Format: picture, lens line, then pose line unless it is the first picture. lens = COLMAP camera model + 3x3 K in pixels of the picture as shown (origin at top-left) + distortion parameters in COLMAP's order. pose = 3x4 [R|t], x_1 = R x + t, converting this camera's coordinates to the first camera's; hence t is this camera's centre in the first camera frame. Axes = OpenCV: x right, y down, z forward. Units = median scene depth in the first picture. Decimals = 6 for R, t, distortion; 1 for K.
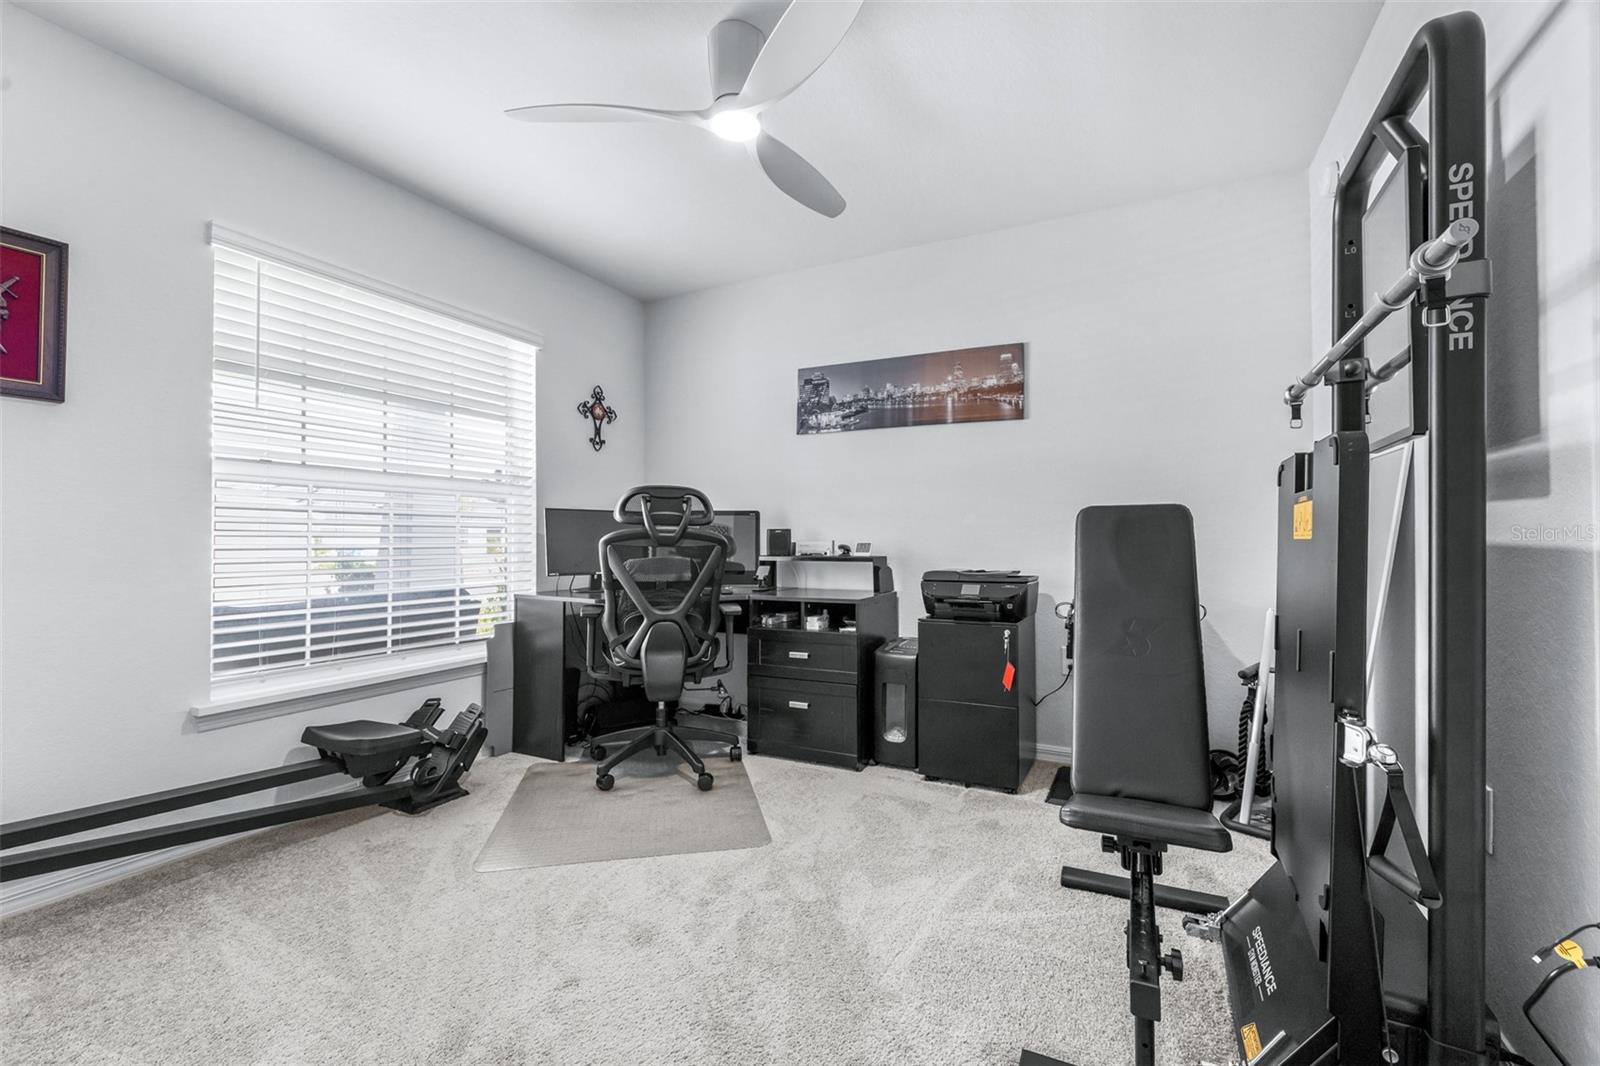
lens RADIAL K [[691.6, 0, 800.0], [0, 691.6, 533.0], [0, 0, 1]] dist [0.000240, 0.000259]
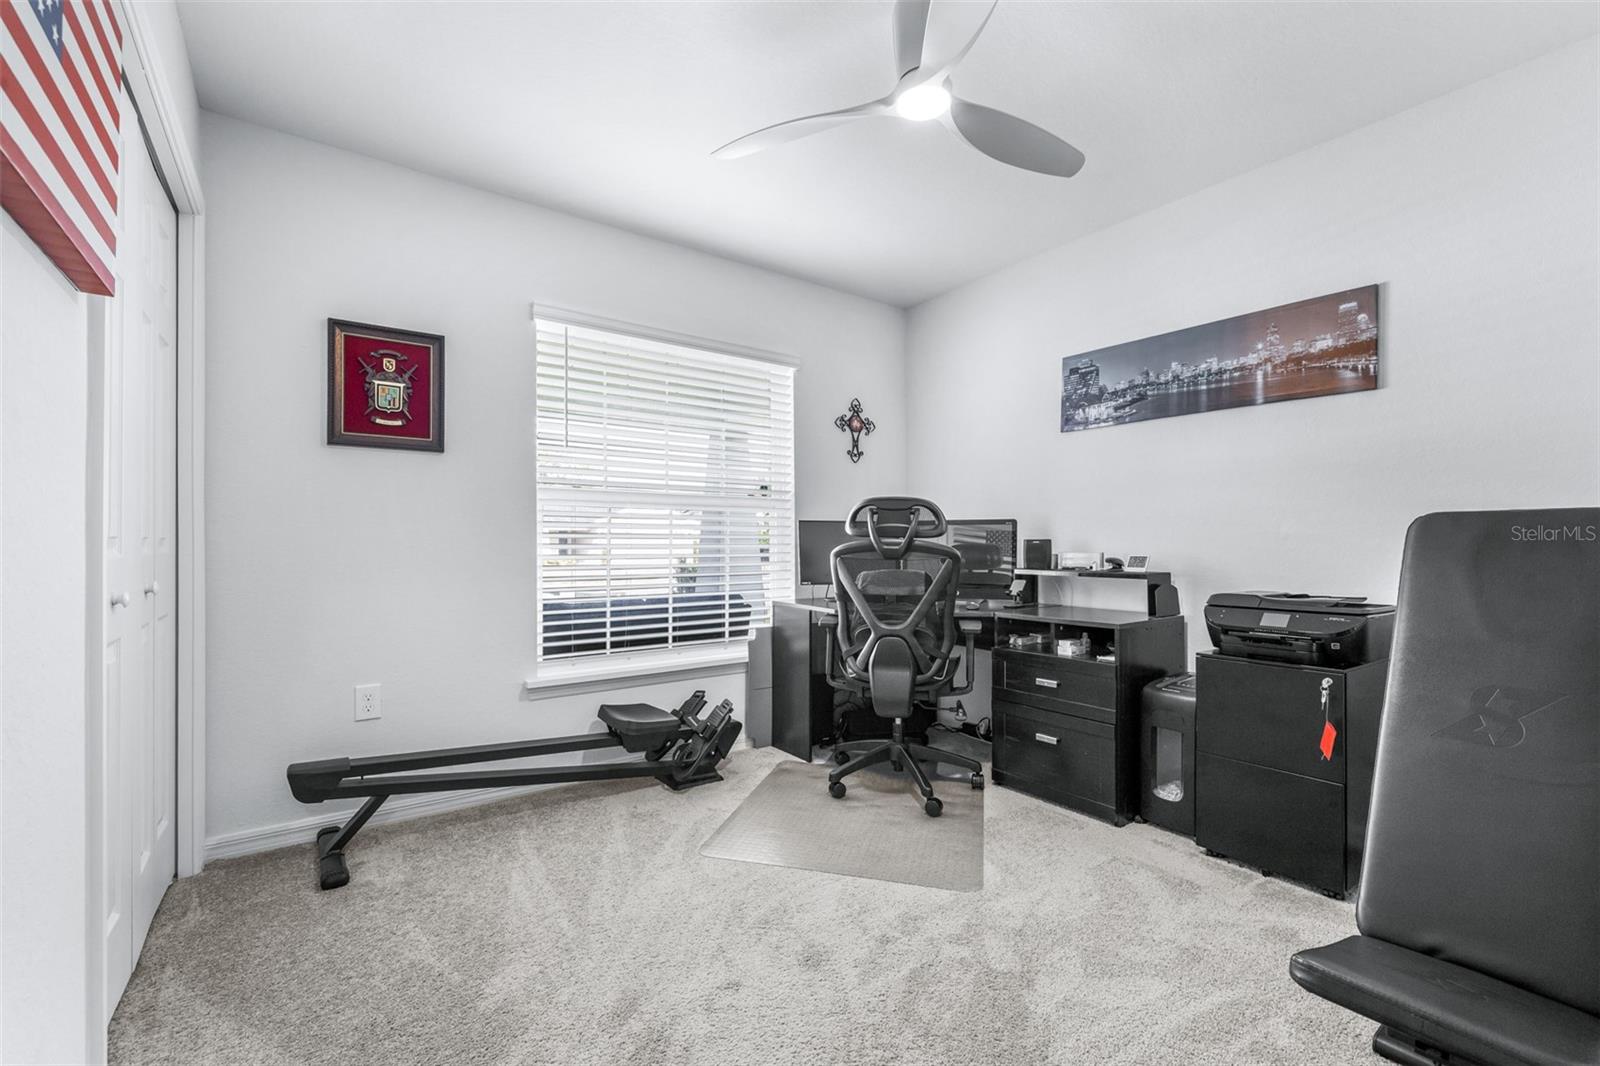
lens RADIAL K [[682.1, 0, 801.5], [0, 682.1, 546.9], [0, 0, 1]] dist [0.001116, 0.000266]
pose [[0.885891, 0.004171, -0.463874, 0.129099], [0.003473, 0.999872, 0.015623, -0.012777], [0.463880, -0.015451, 0.885763, 0.084953]]
